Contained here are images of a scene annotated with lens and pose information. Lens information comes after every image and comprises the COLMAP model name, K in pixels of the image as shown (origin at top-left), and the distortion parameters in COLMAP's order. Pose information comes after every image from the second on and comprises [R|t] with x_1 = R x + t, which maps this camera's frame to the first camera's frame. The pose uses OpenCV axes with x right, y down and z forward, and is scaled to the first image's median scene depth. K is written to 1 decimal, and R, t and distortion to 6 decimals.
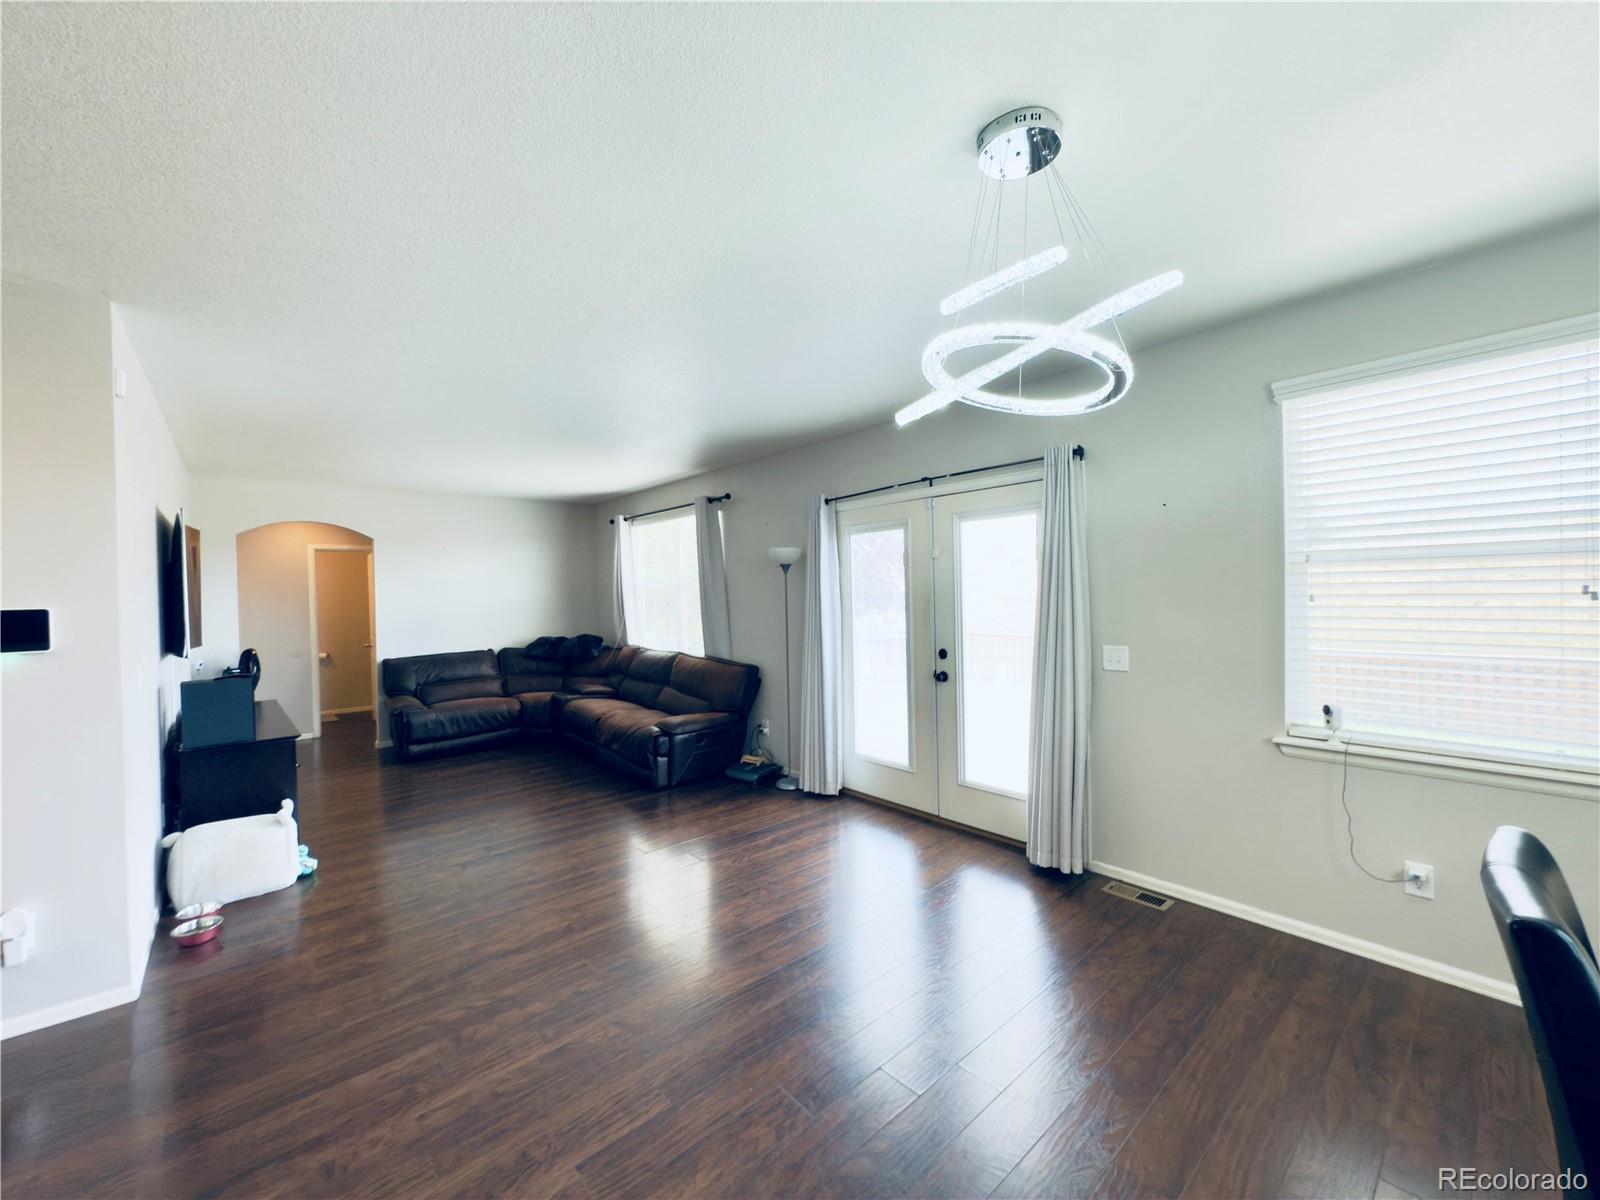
lens RADIAL K [[641.0, 0, 801.4], [0, 641.0, 599.7], [0, 0, 1]] dist [-0.000008, 0.000191]
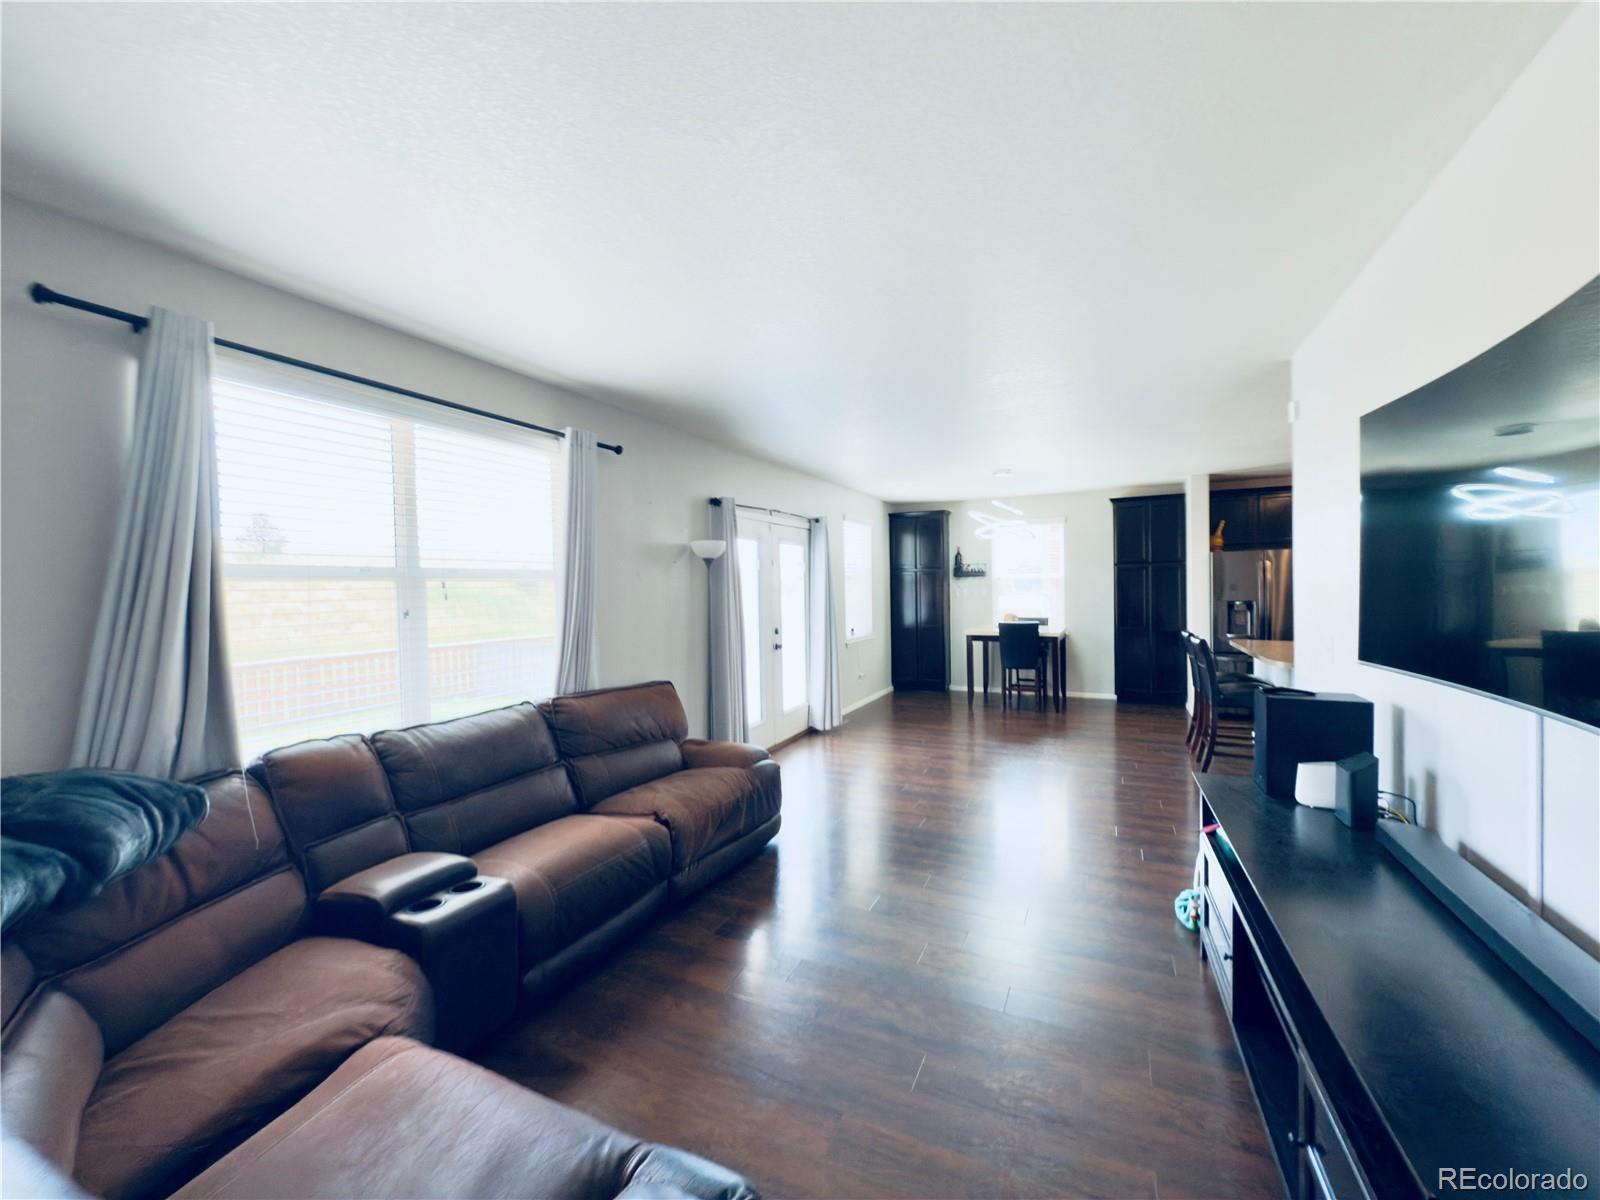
lens RADIAL K [[641.0, 0, 805.4], [0, 641.0, 587.8], [0, 0, 1]] dist [-0.000008, 0.000191]
pose [[-0.403327, 0.024709, 0.914722, -0.936172], [0.035161, 0.999316, -0.011491, 0.003065], [-0.914380, 0.027528, -0.403920, 1.240576]]
